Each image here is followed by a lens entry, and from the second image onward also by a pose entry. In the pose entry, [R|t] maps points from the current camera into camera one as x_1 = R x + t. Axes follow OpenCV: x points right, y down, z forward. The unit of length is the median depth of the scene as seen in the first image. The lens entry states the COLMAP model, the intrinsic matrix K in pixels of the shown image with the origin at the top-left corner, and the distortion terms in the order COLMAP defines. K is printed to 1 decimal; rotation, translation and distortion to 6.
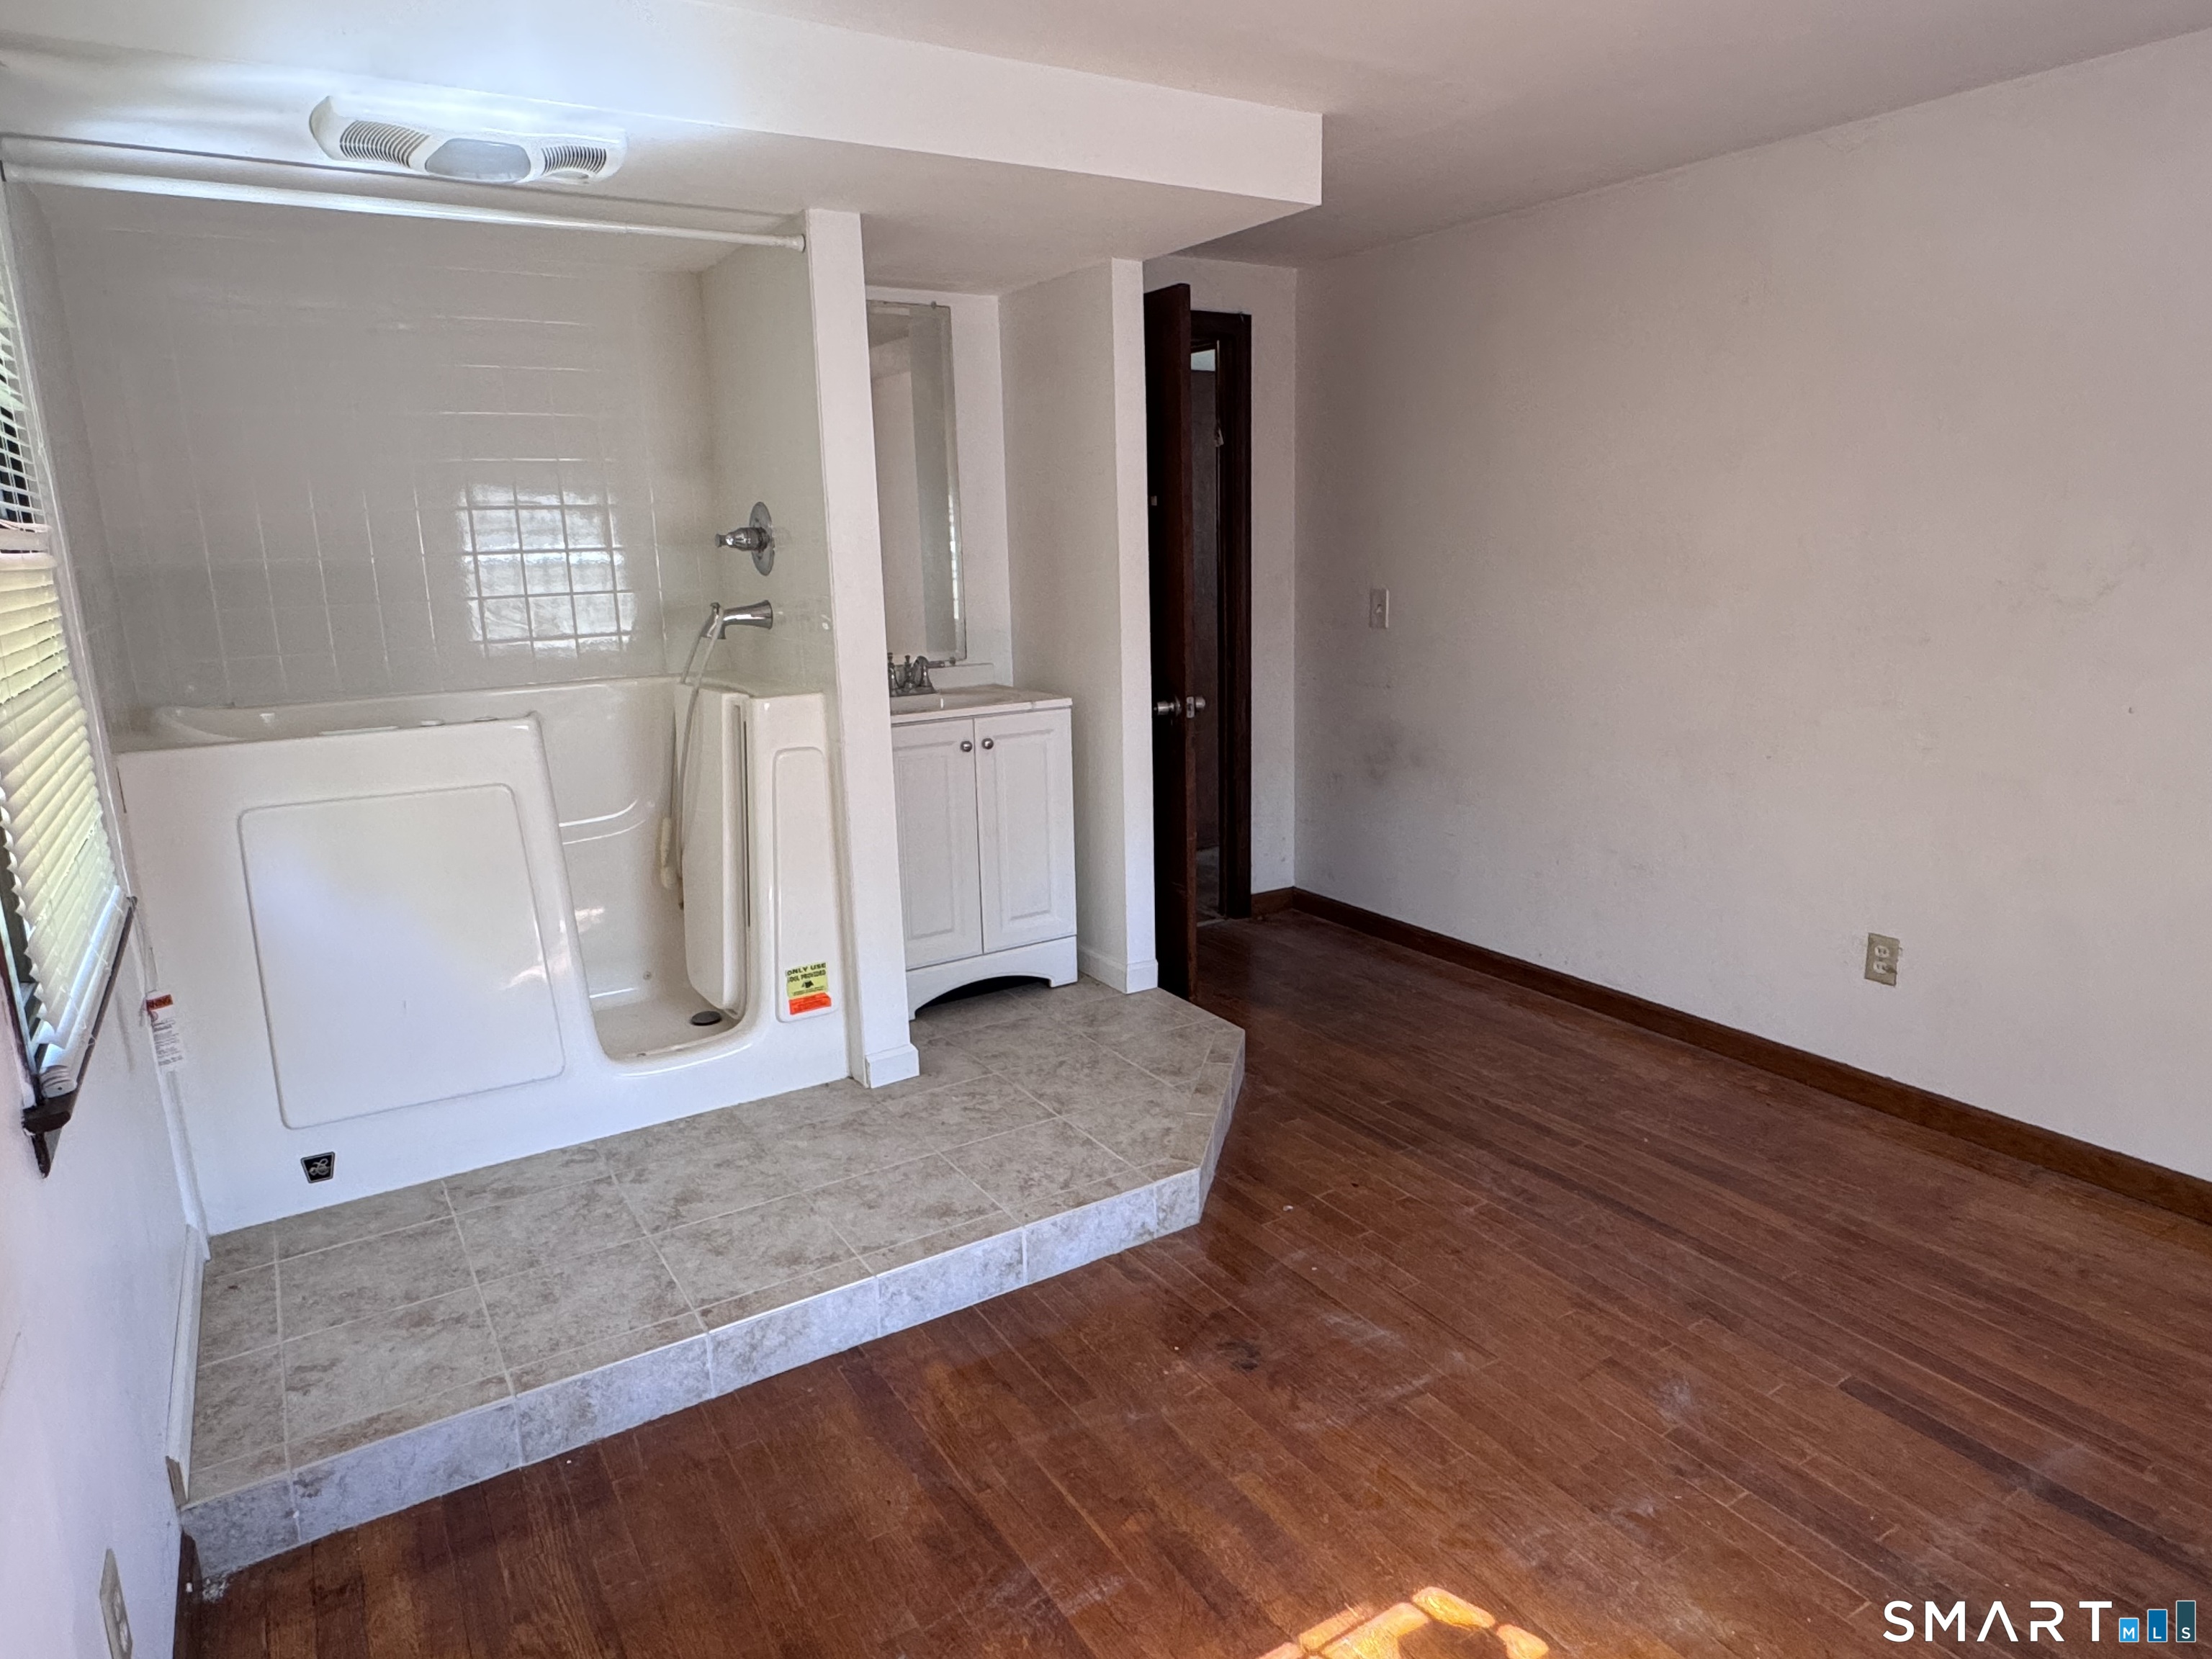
lens RADIAL K [[1336.5, 0, 1107.4], [0, 1336.5, 830.2], [0, 0, 1]] dist [0.000487, 0.000495]
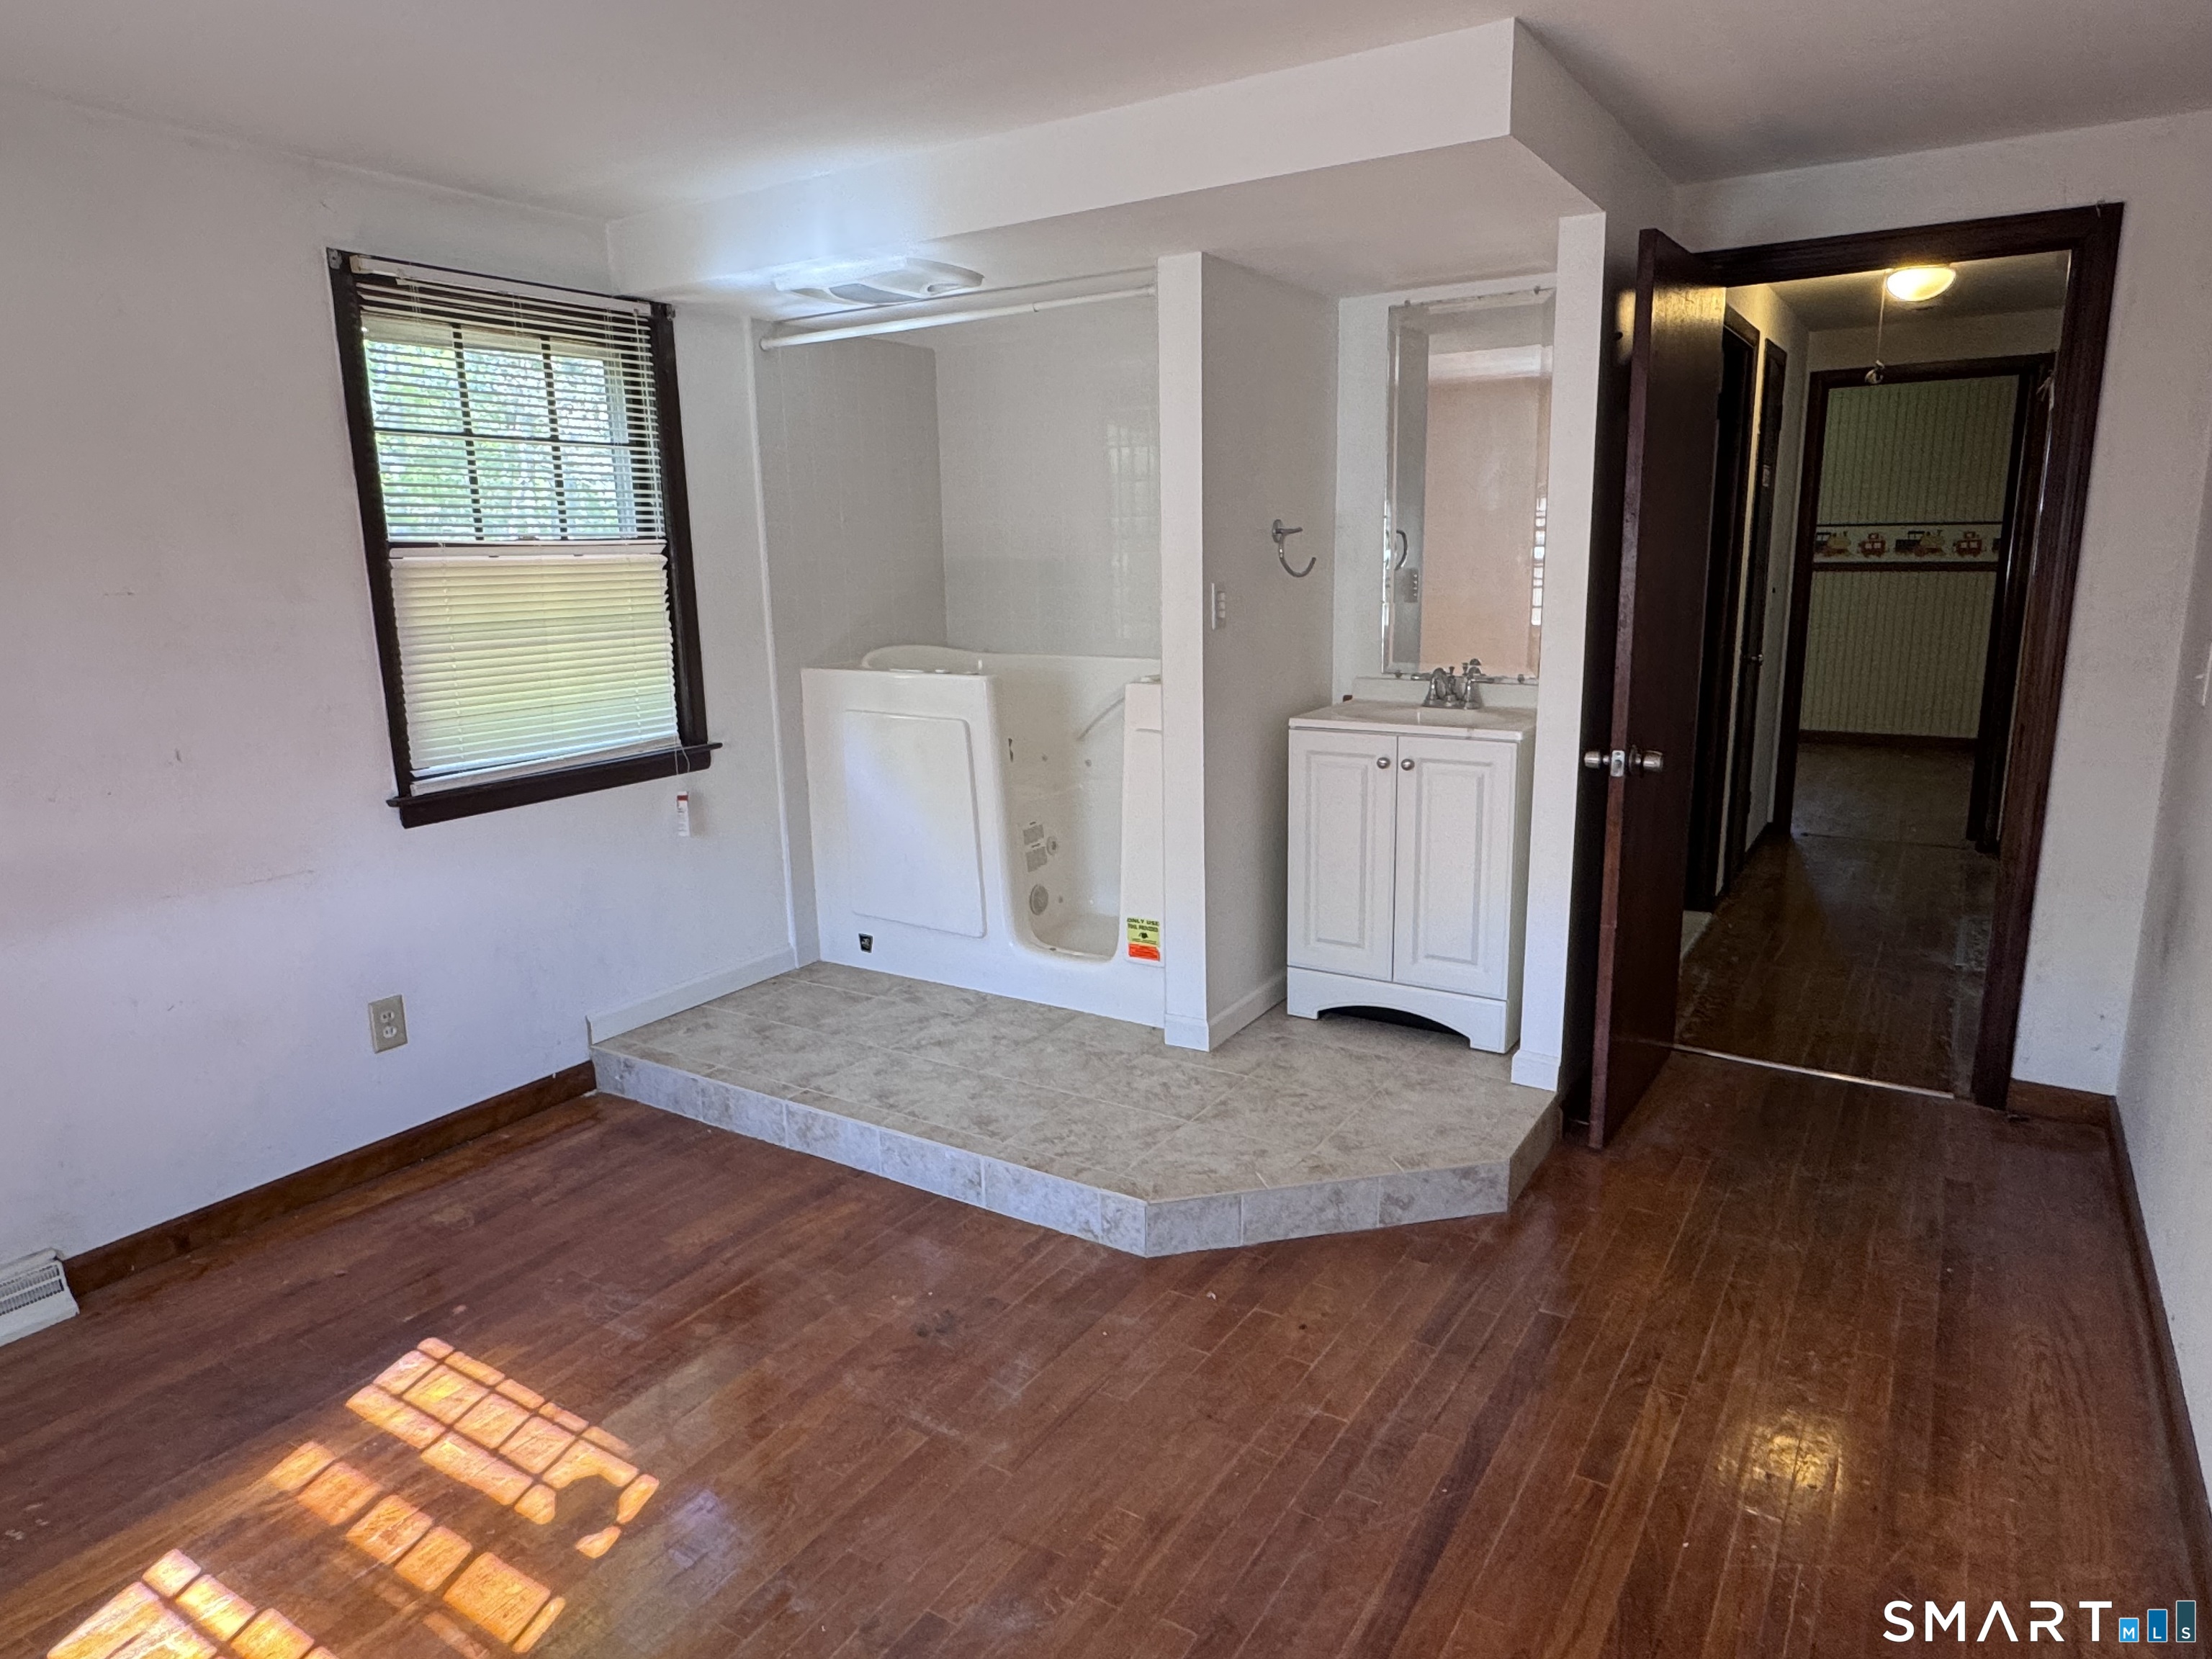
lens RADIAL K [[1336.5, 0, 1102.1], [0, 1336.5, 832.2], [0, 0, 1]] dist [0.000487, 0.000495]
pose [[0.424811, 0.205853, -0.881567, 0.886915], [-0.189888, 0.972402, 0.135561, -0.140966], [0.885143, 0.109811, 0.452176, 0.513676]]
